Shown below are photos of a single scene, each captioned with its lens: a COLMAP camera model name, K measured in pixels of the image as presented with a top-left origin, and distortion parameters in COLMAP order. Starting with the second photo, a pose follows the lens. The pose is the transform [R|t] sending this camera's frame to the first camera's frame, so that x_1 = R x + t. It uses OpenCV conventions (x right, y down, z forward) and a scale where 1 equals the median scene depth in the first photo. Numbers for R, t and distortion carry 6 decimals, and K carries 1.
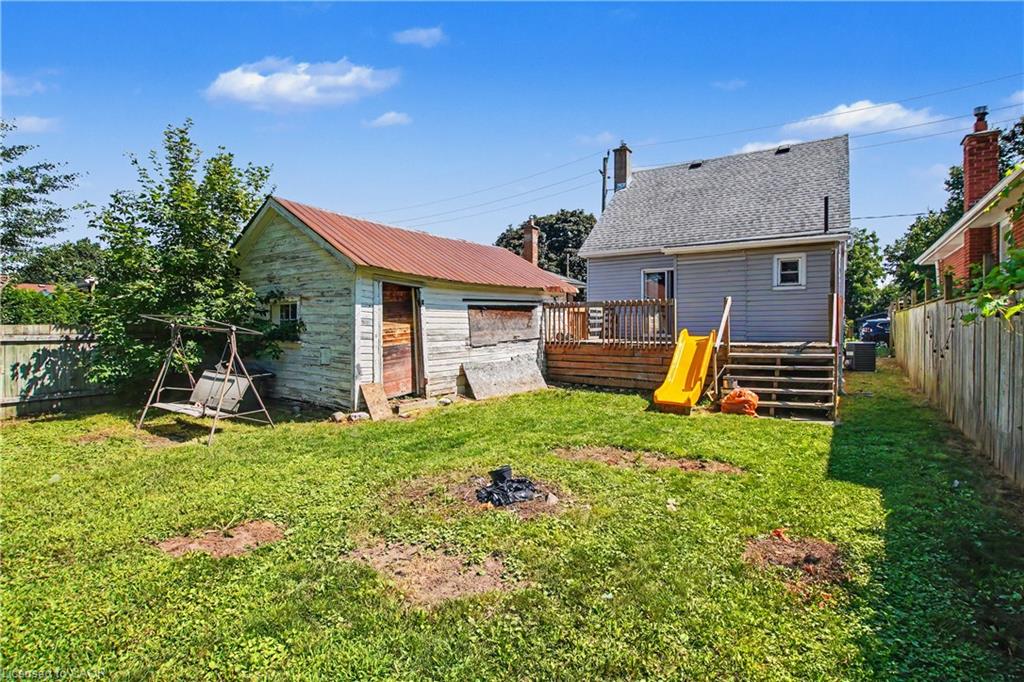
lens RADIAL K [[475.7, 0, 511.9], [0, 475.7, 339.1], [0, 0, 1]] dist [-0.032024, 0.003982]
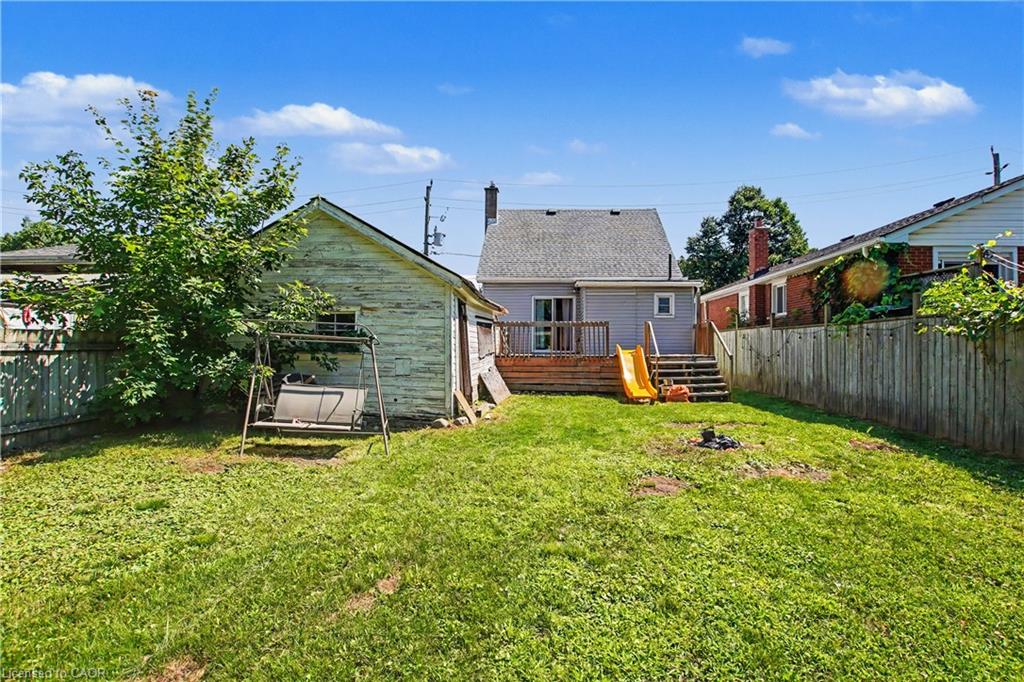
lens RADIAL K [[475.7, 0, 514.0], [0, 475.7, 340.1], [0, 0, 1]] dist [-0.032024, 0.003982]
pose [[0.859213, 0.013895, 0.511430, -0.650069], [0.006916, 0.999224, -0.038768, 0.018614], [-0.511572, 0.036847, 0.858450, 0.002641]]
